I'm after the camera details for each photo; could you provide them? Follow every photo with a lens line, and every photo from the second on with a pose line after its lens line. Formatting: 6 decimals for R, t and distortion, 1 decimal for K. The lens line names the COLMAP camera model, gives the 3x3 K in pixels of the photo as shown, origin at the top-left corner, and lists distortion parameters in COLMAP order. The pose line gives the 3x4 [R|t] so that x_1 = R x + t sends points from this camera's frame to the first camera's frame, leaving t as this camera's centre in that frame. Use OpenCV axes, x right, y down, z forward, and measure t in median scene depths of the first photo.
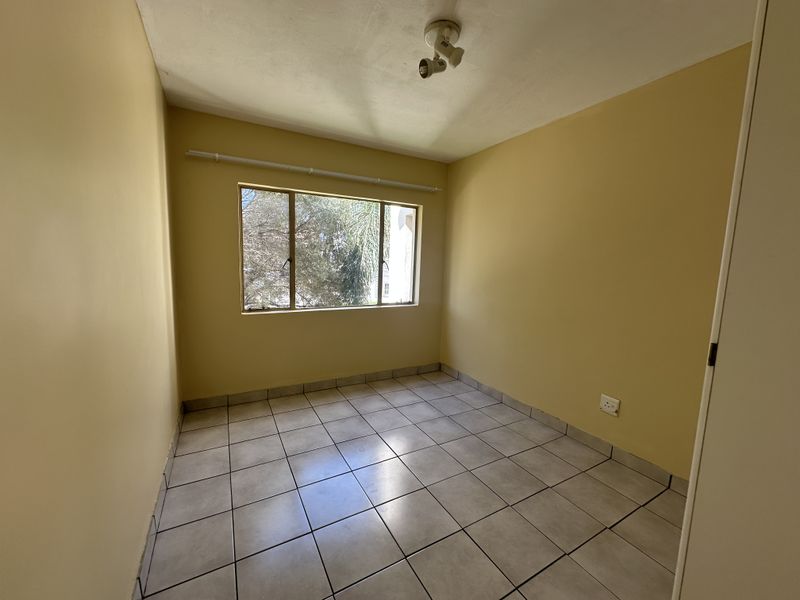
lens RADIAL K [[320.5, 0, 400.0], [0, 320.5, 300.0], [0, 0, 1]] dist [-0.002829, 0.000050]
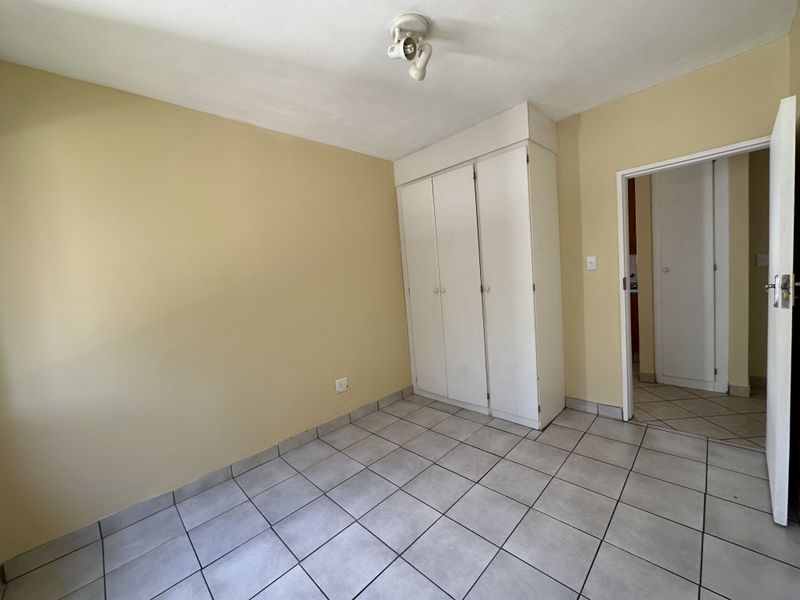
lens RADIAL K [[320.5, 0, 400.0], [0, 320.5, 300.0], [0, 0, 1]] dist [-0.002829, 0.000050]
pose [[-0.269449, -0.083970, 0.959347, -0.541209], [0.182796, 0.973620, 0.136560, -0.119178], [-0.945507, 0.212161, -0.246992, 0.925009]]
